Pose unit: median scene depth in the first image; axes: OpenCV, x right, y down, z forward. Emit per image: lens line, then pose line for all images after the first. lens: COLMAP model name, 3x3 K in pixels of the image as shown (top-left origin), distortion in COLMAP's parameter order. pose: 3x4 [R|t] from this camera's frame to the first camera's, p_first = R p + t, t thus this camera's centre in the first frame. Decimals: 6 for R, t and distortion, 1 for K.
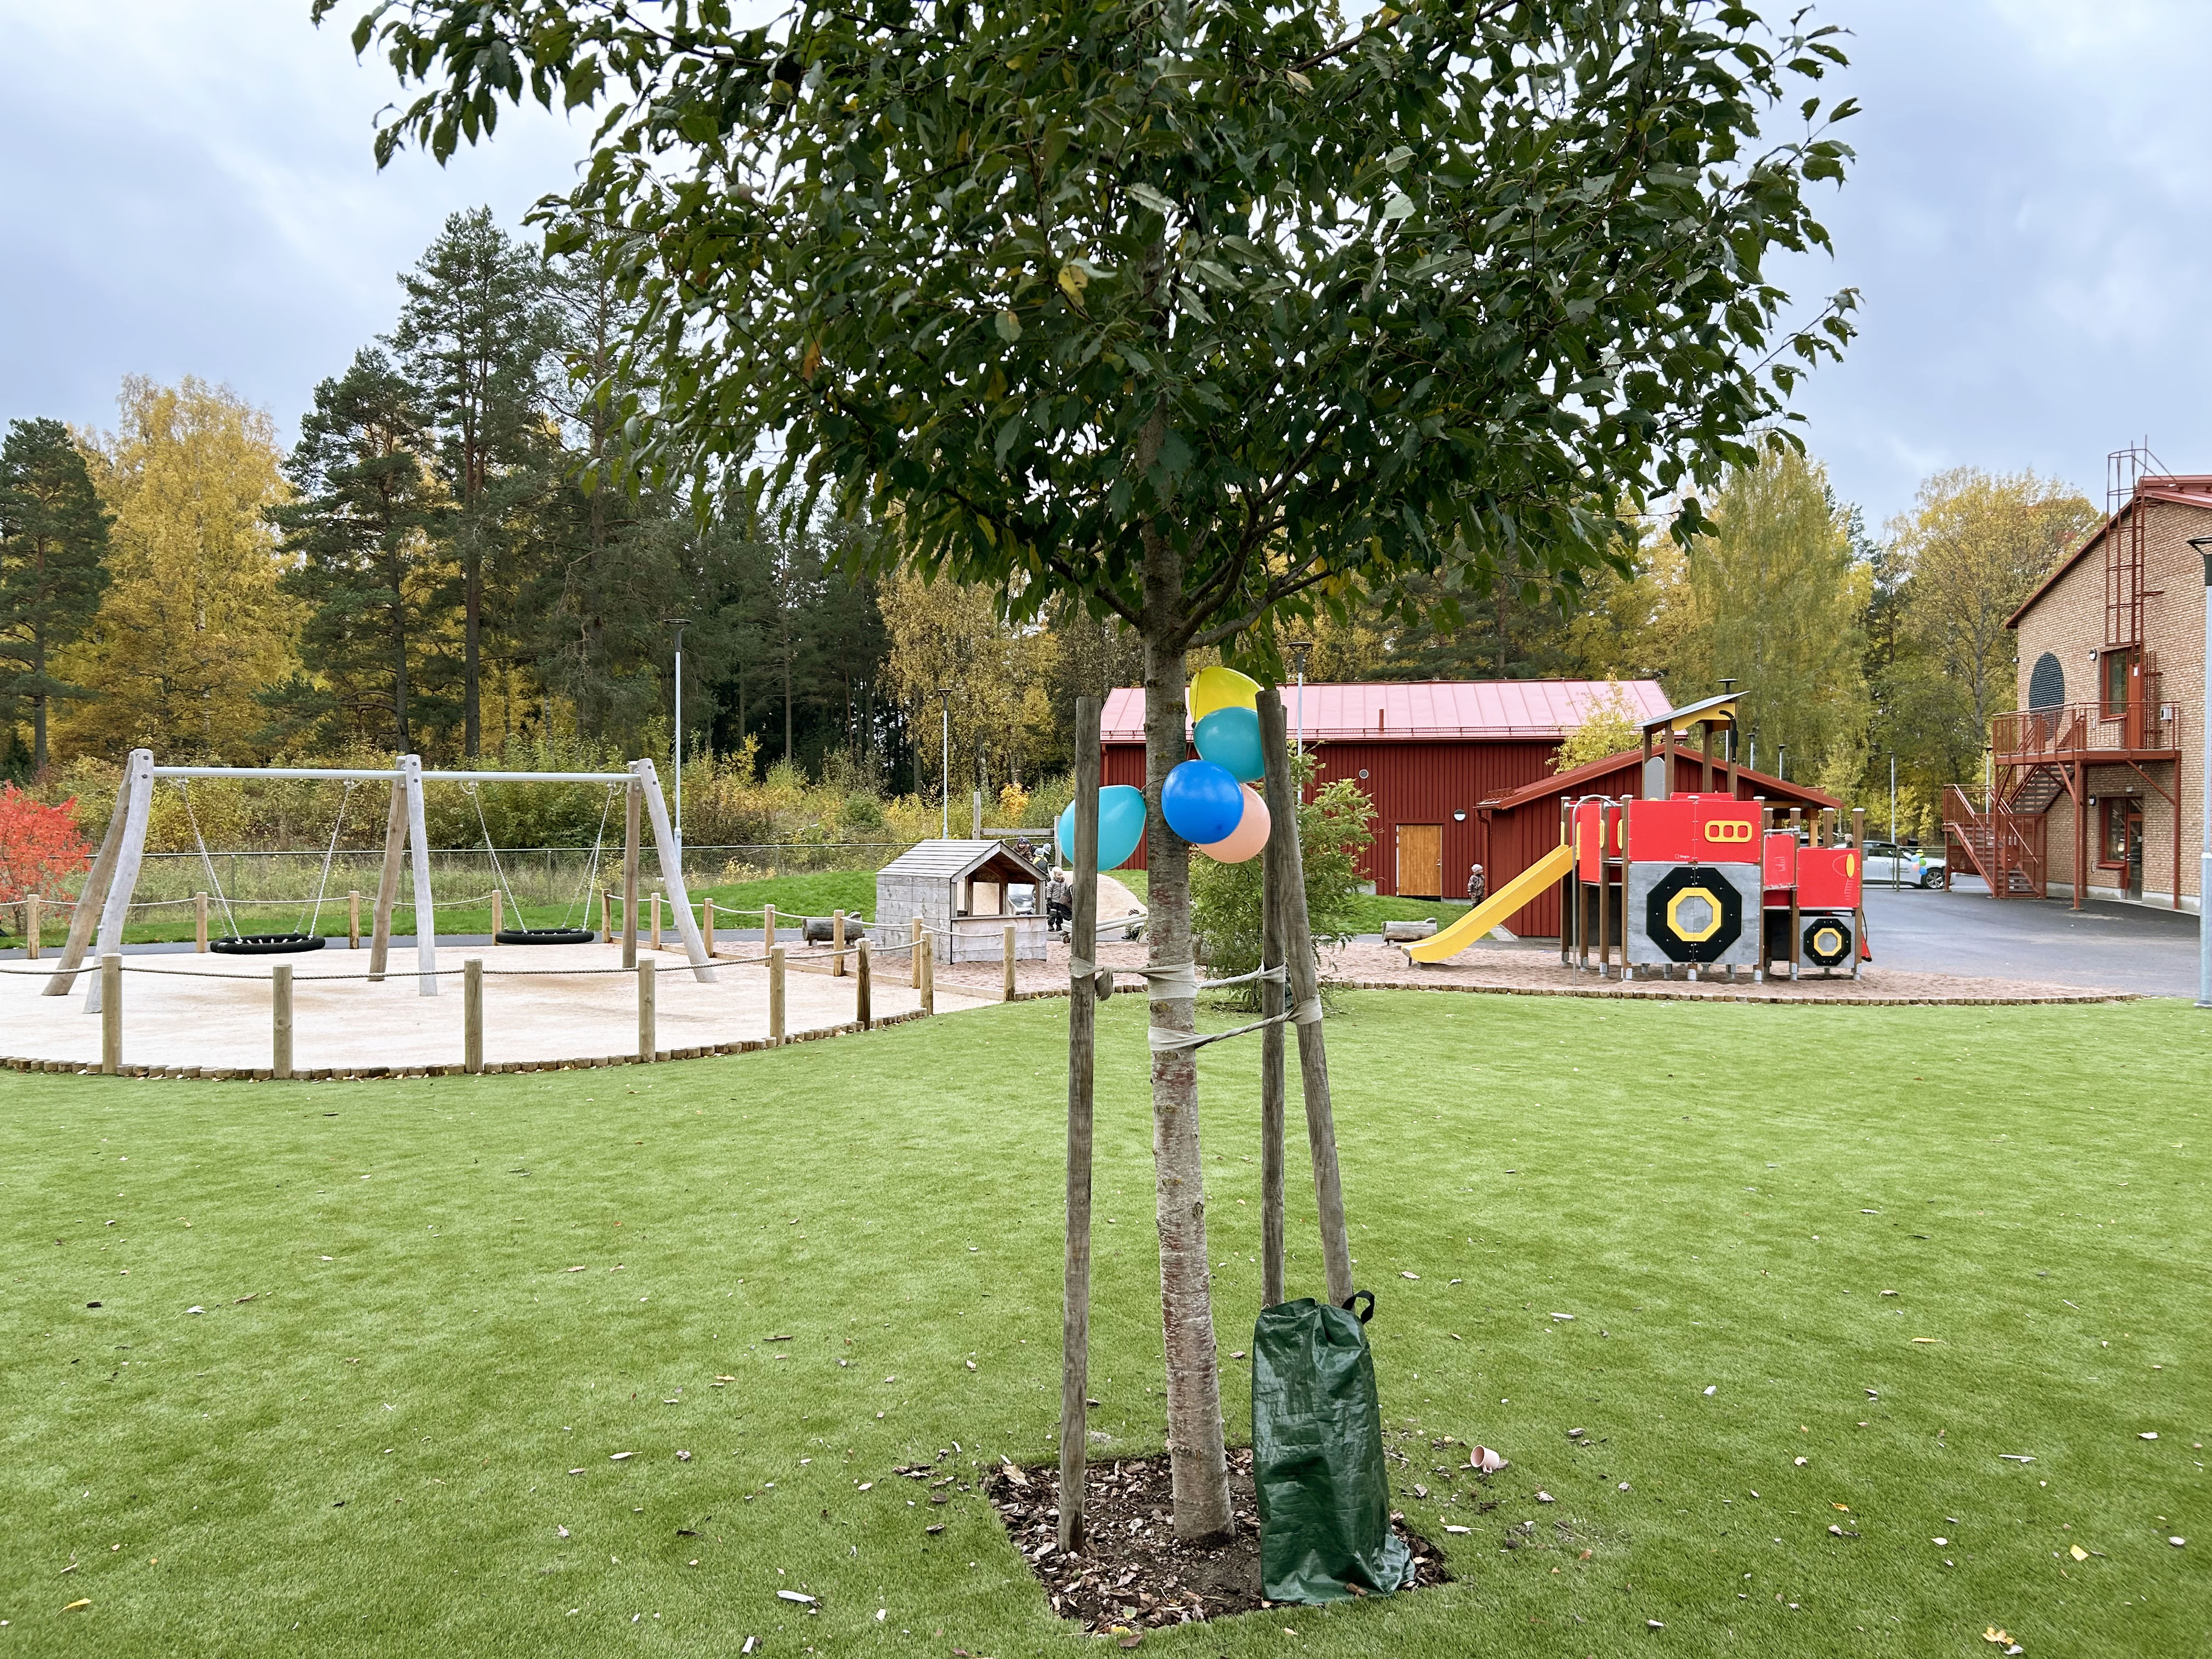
lens RADIAL K [[1701.1, 0, 1106.3], [0, 1701.1, 824.1], [0, 0, 1]] dist [-0.001006, -0.000403]
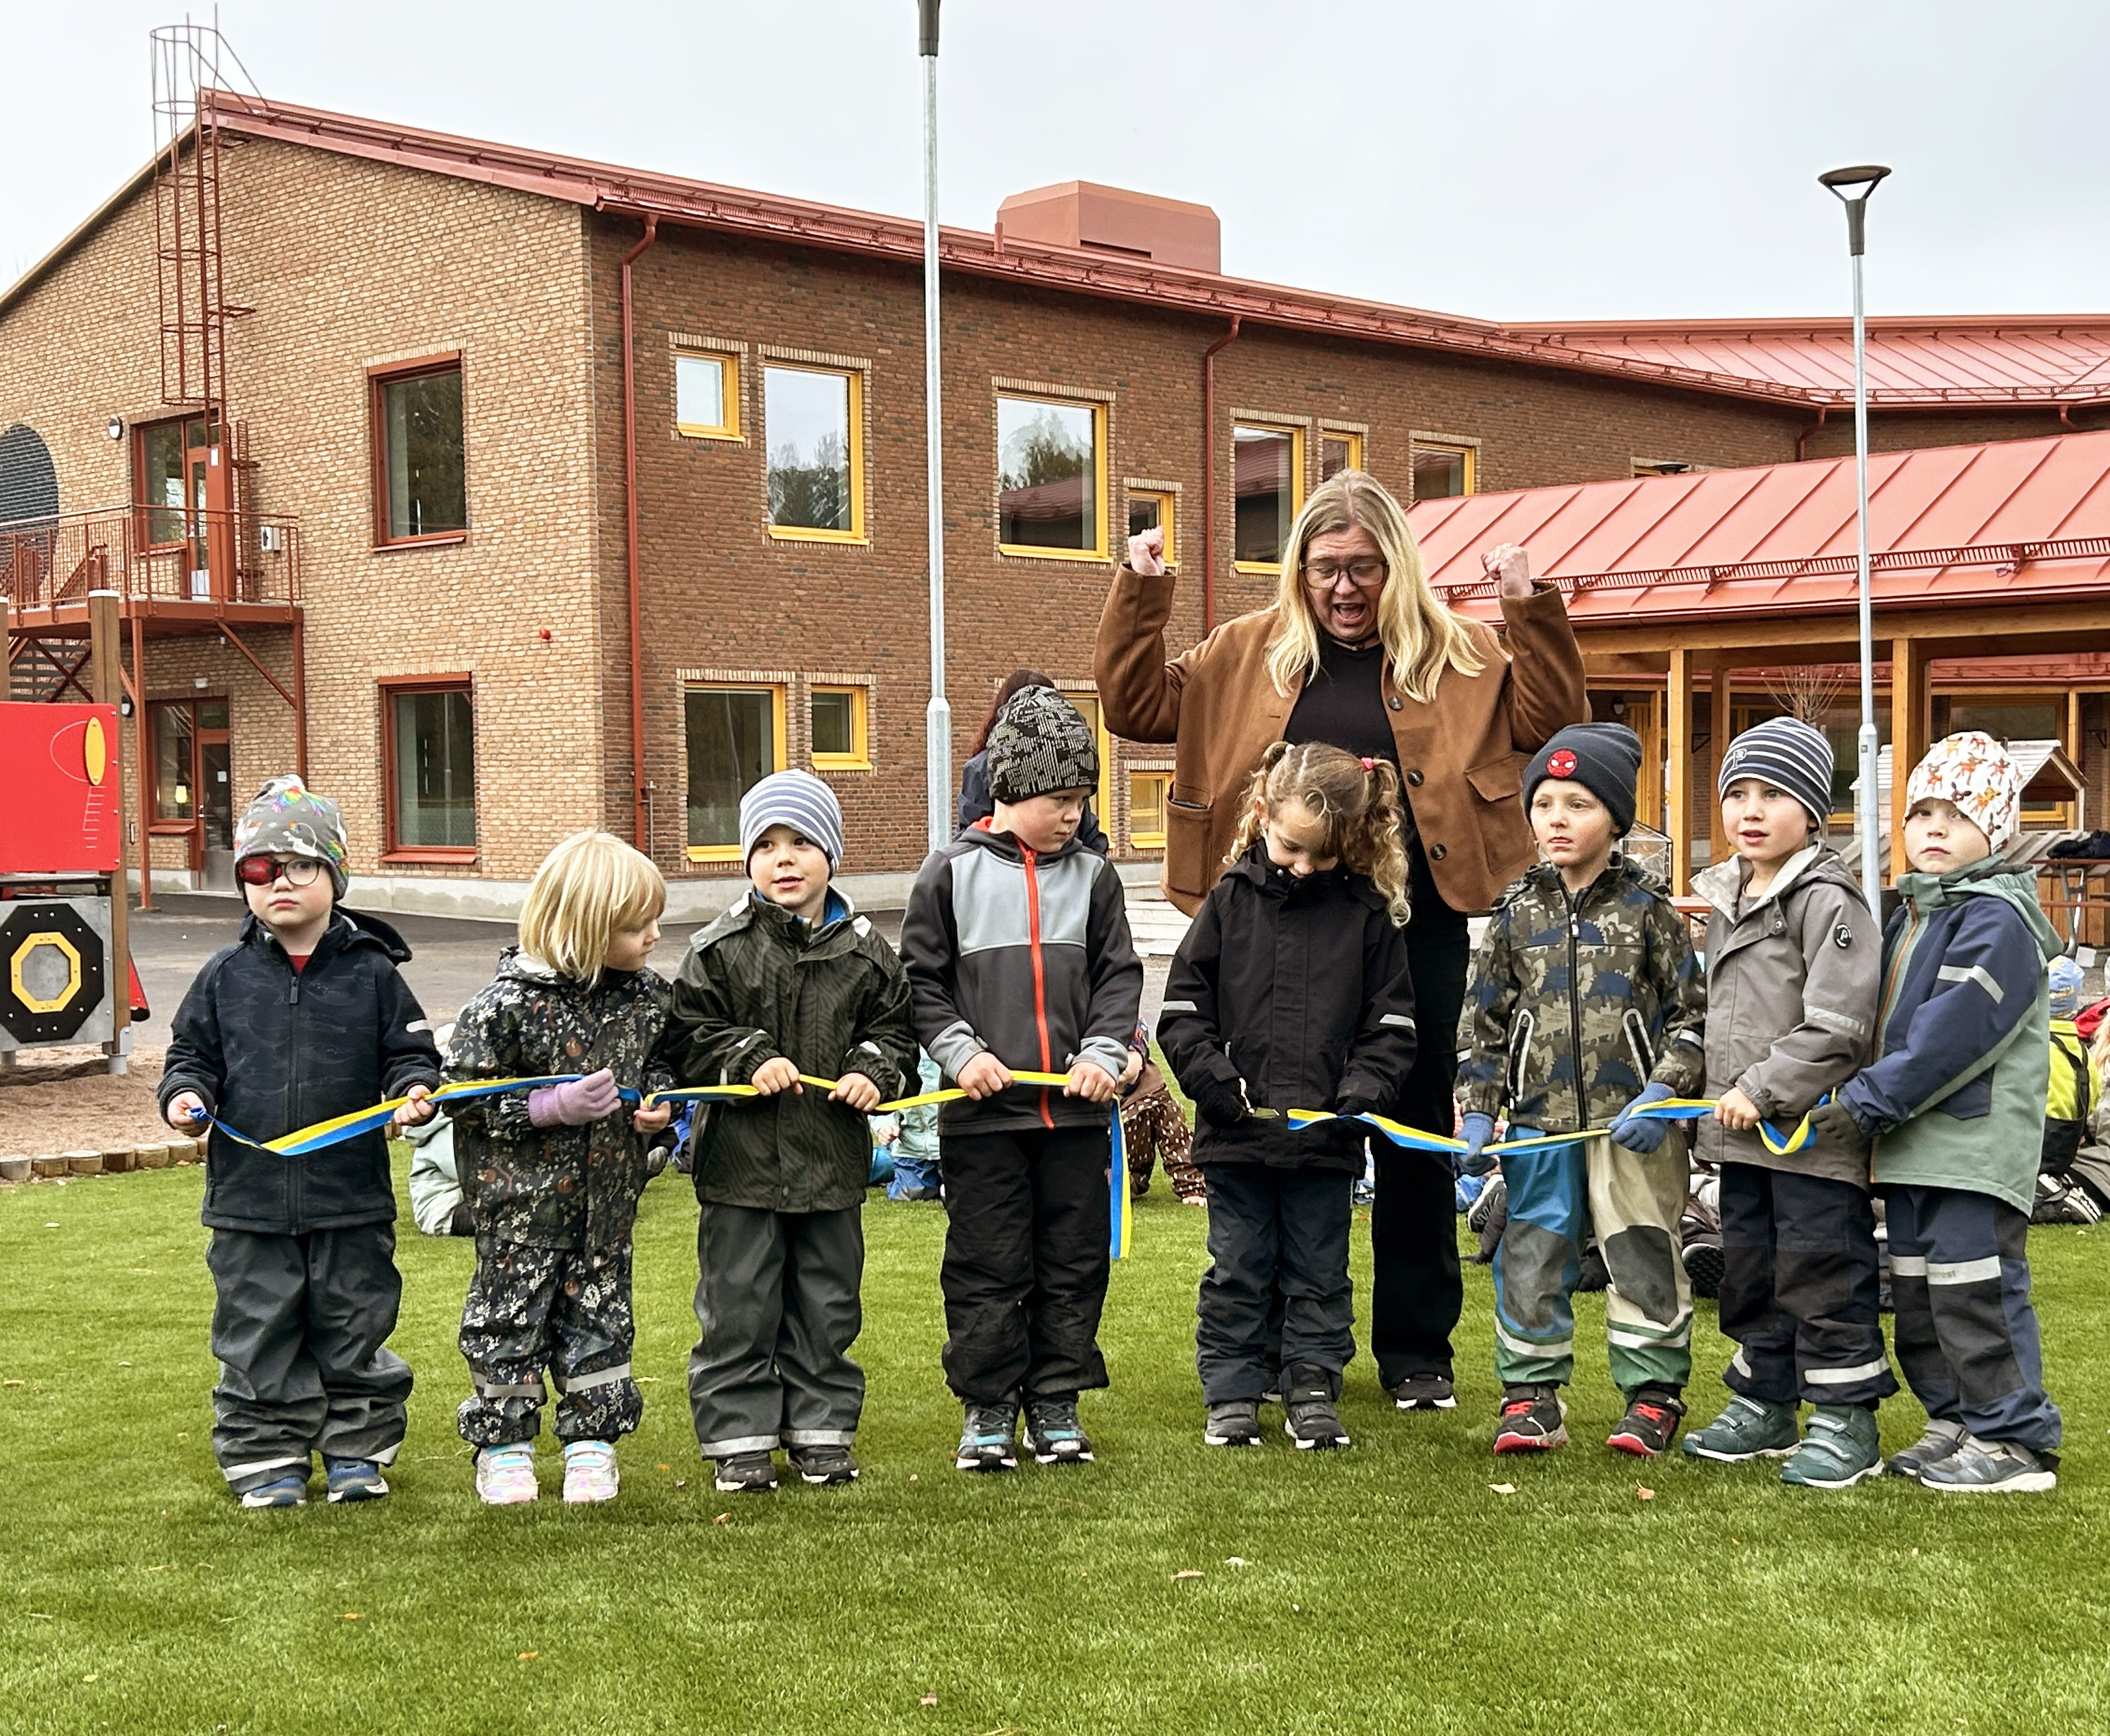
lens RADIAL K [[2765.5, 0, 1054.9], [0, 2765.5, 877.4], [0, 0, 1]] dist [0.034933, 0.000000]
pose [[0.576162, -0.040238, 0.816344, 0.047078], [0.027783, 0.999174, 0.029641, 0.022378], [-0.816863, 0.005602, 0.576805, 0.291510]]
